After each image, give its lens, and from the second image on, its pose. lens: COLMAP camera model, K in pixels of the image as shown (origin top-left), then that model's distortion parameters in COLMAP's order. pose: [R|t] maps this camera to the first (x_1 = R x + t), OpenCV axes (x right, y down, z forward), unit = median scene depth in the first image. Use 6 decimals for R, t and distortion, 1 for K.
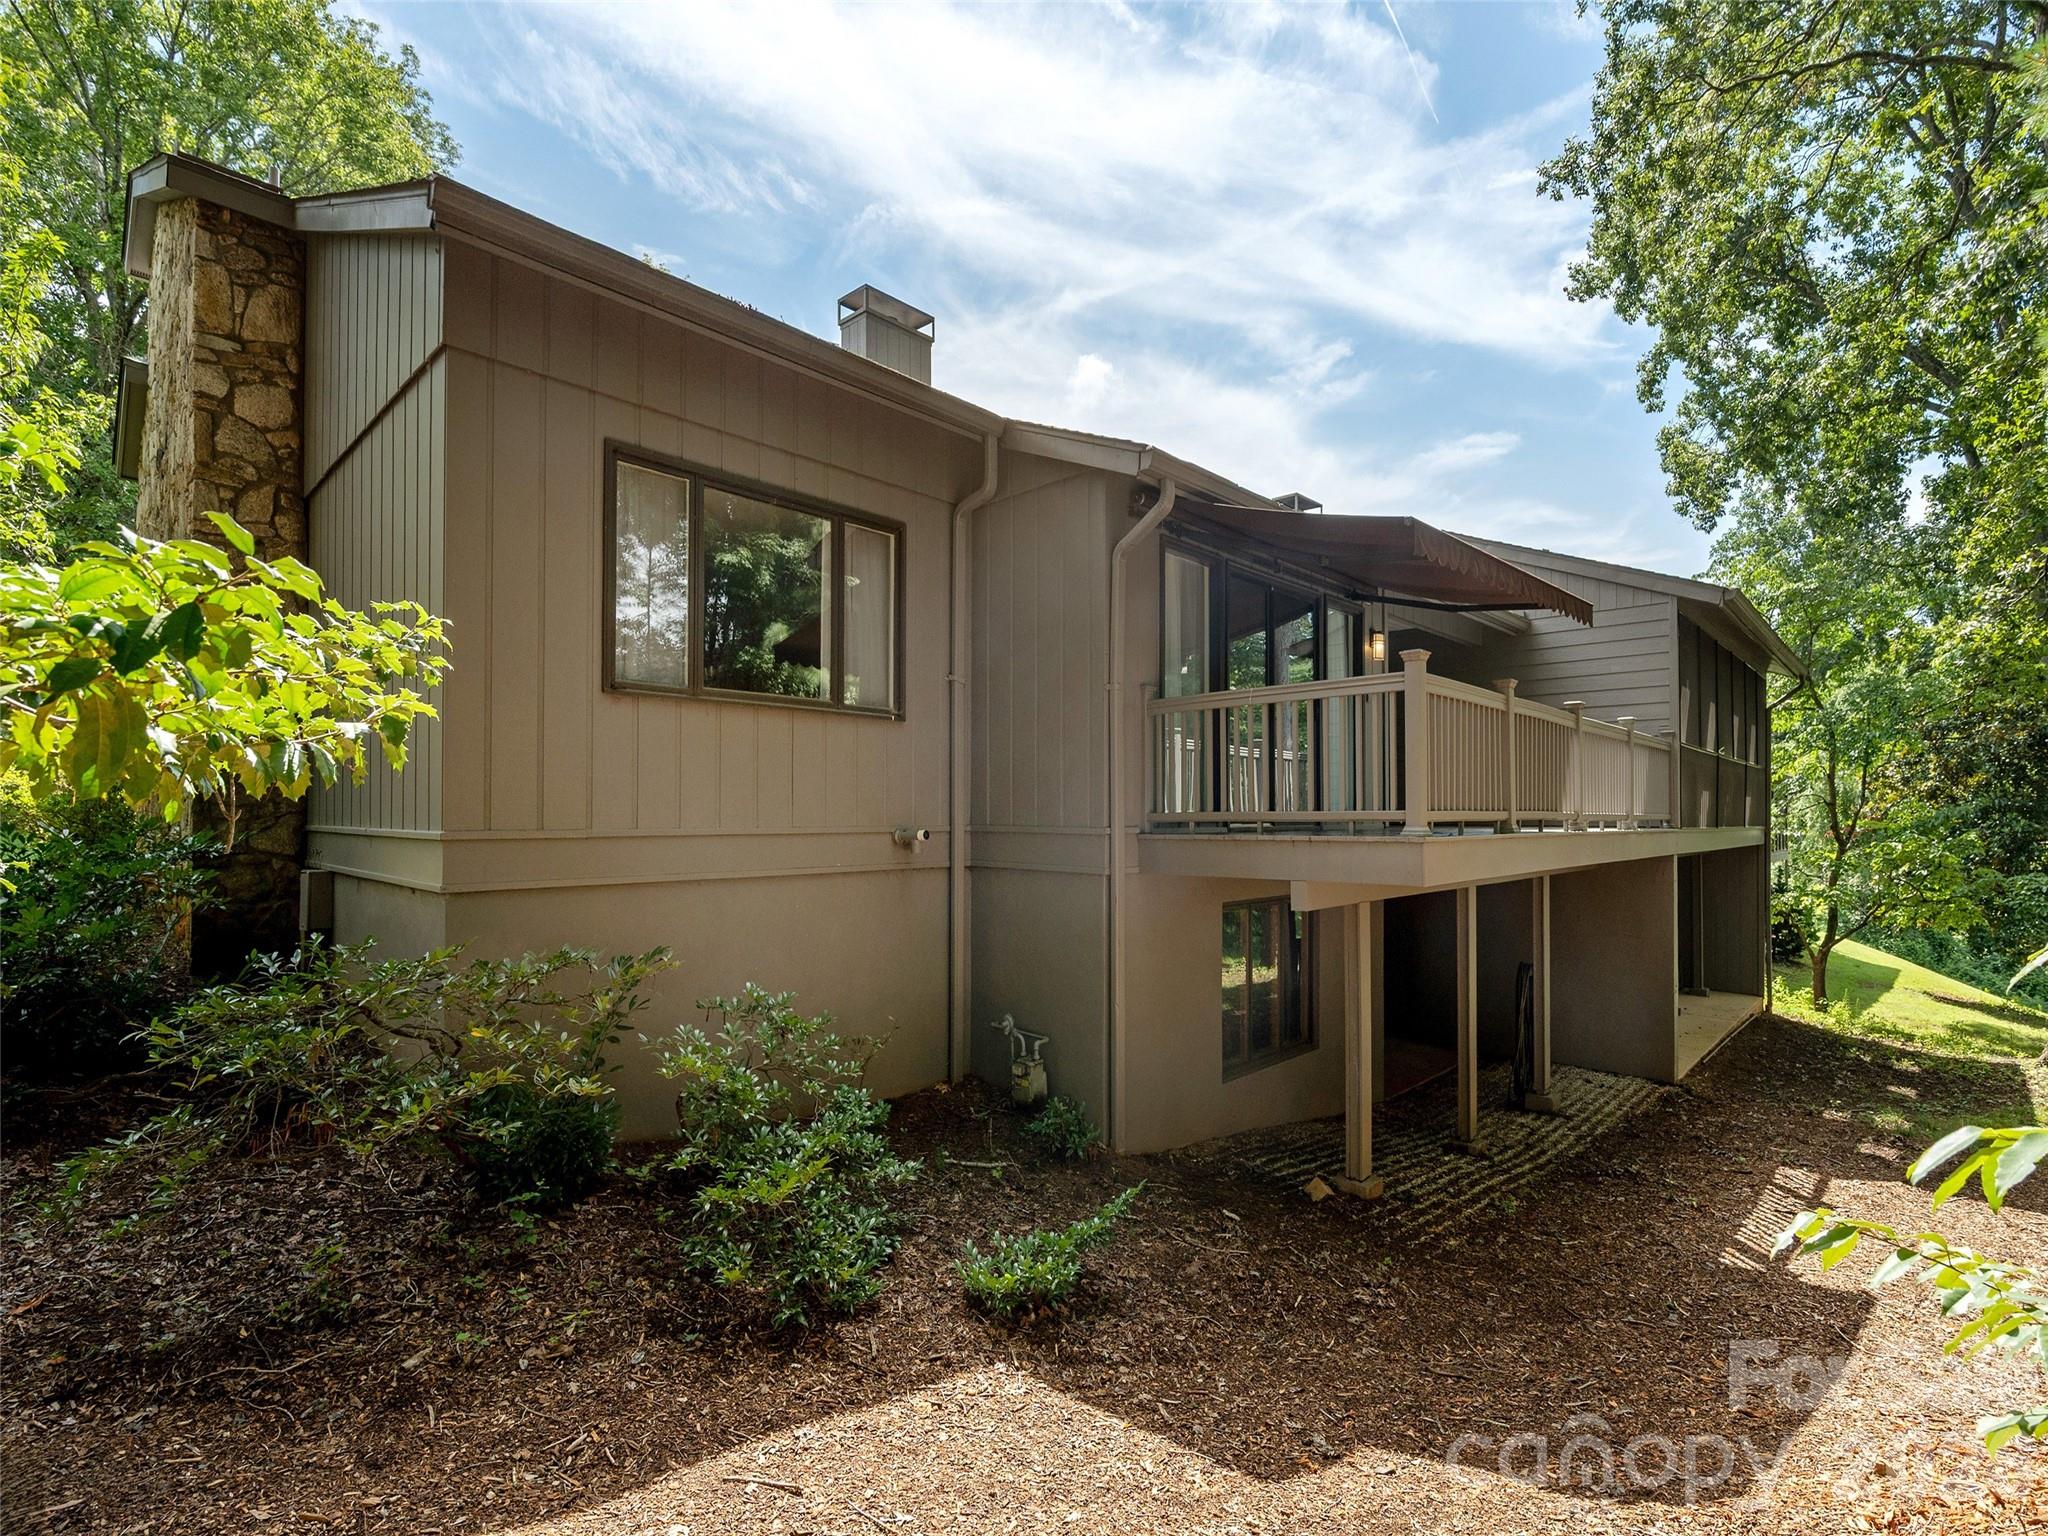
lens RADIAL K [[950.3, 0, 1038.4], [0, 950.3, 794.9], [0, 0, 1]] dist [0.000254, 0.000073]
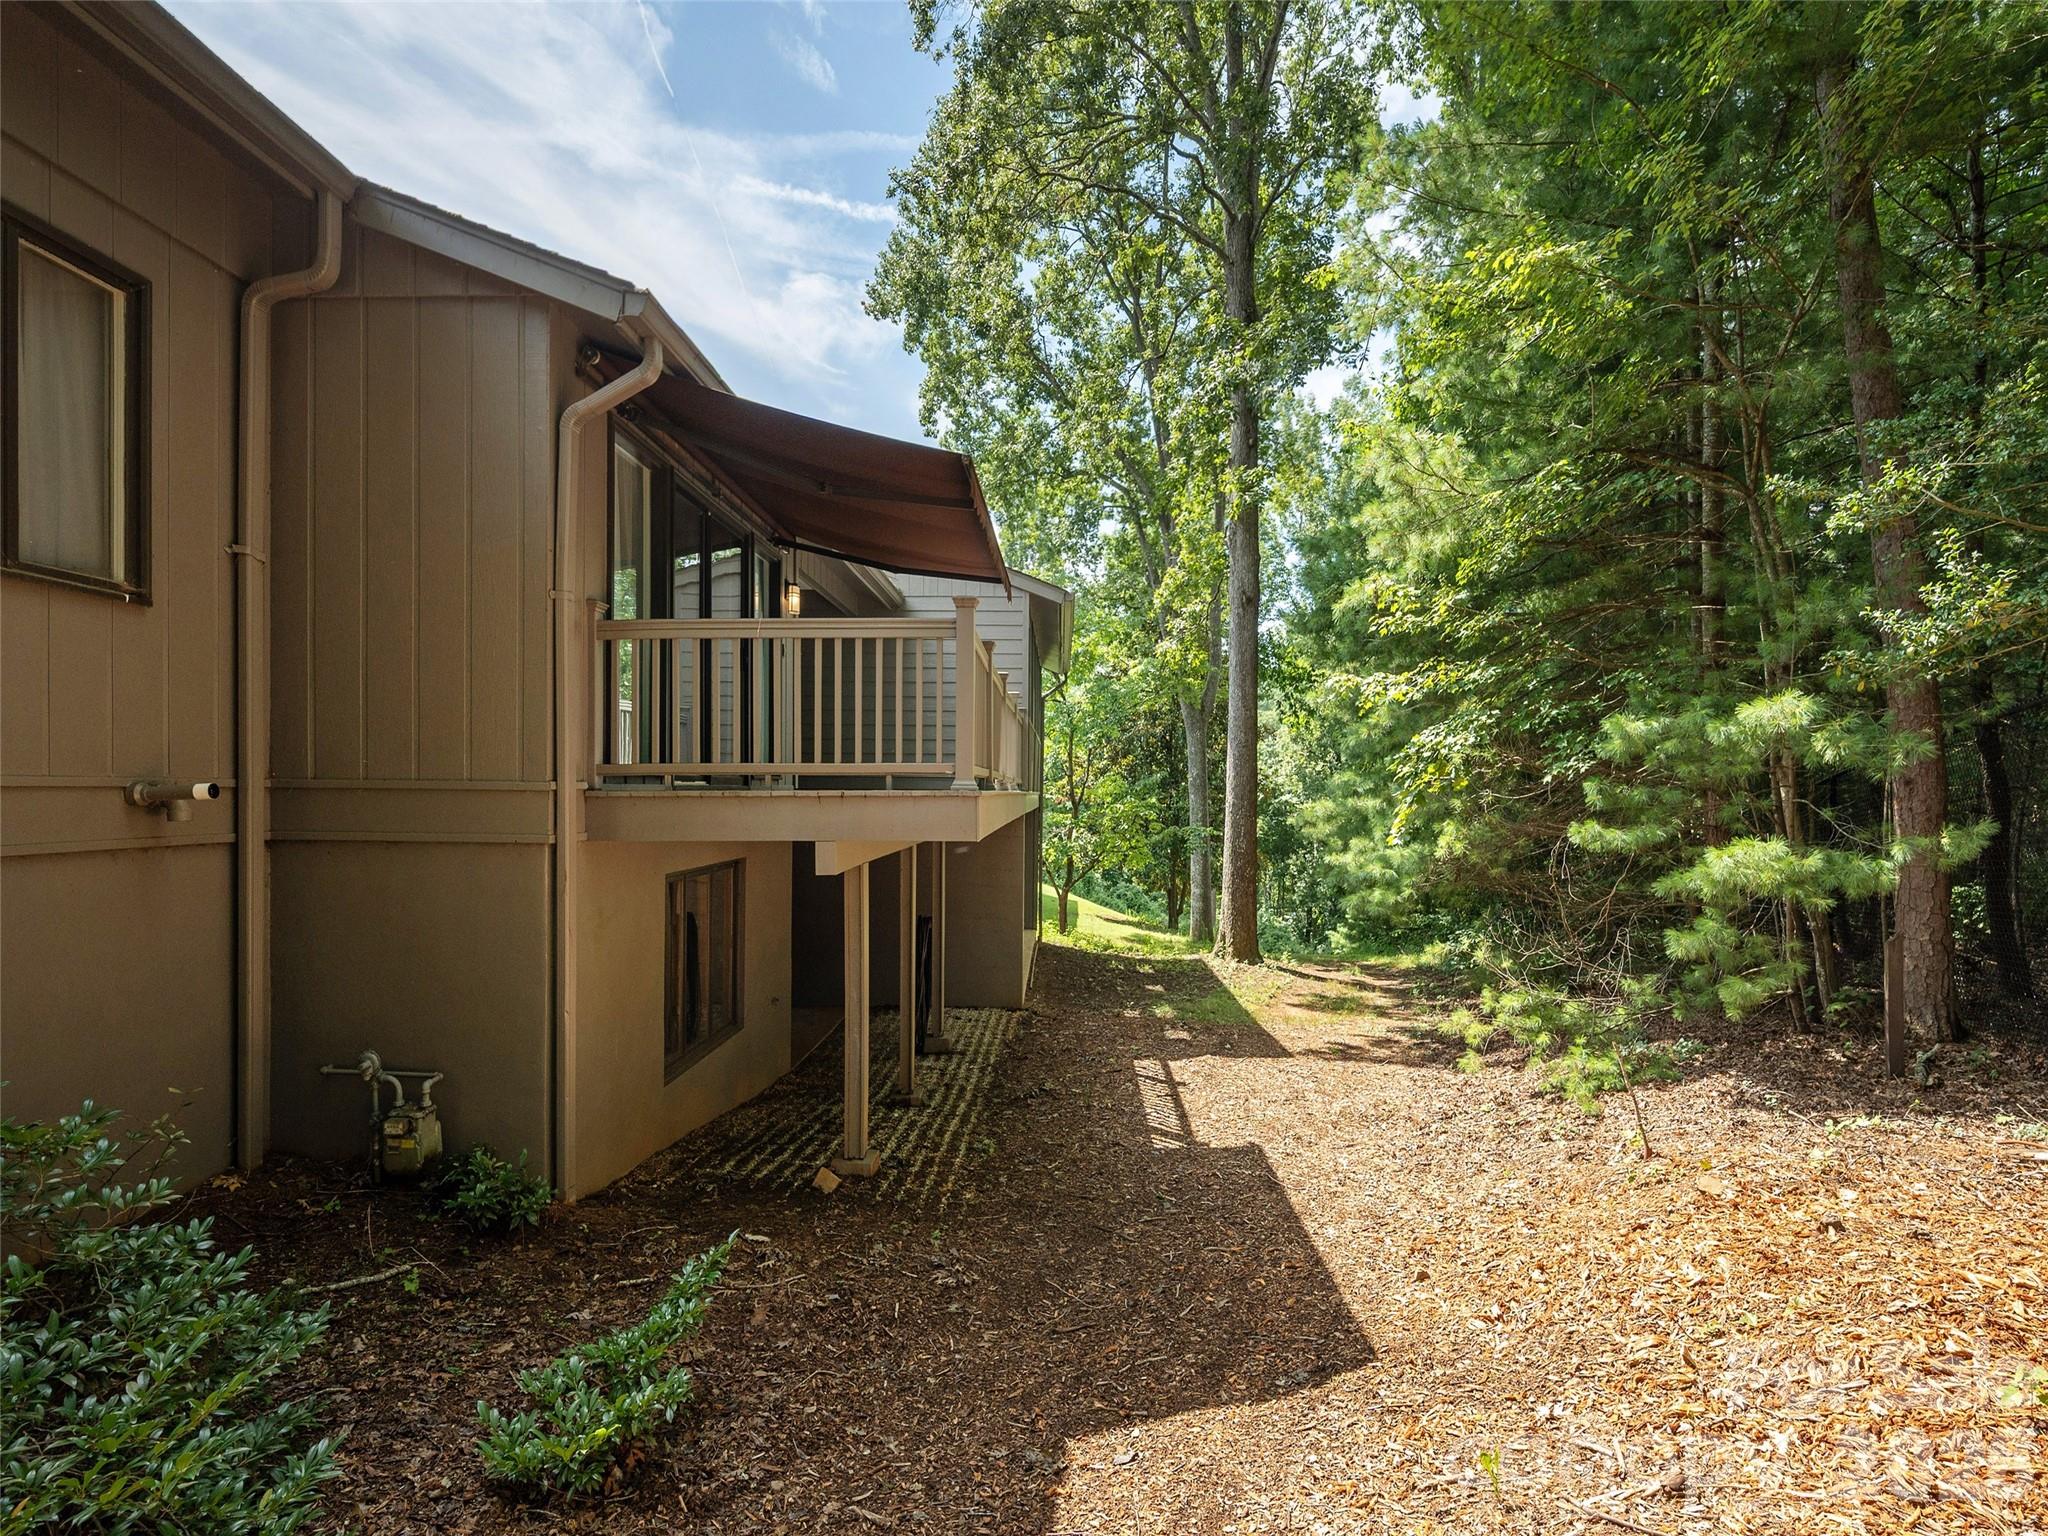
lens RADIAL K [[950.3, 0, 1038.4], [0, 950.3, 794.9], [0, 0, 1]] dist [0.000254, 0.000073]
pose [[0.735578, 0.002523, 0.677435, -0.140183], [-0.023834, 0.999470, 0.022157, 0.017410], [-0.677021, -0.032444, 0.735248, 0.165458]]
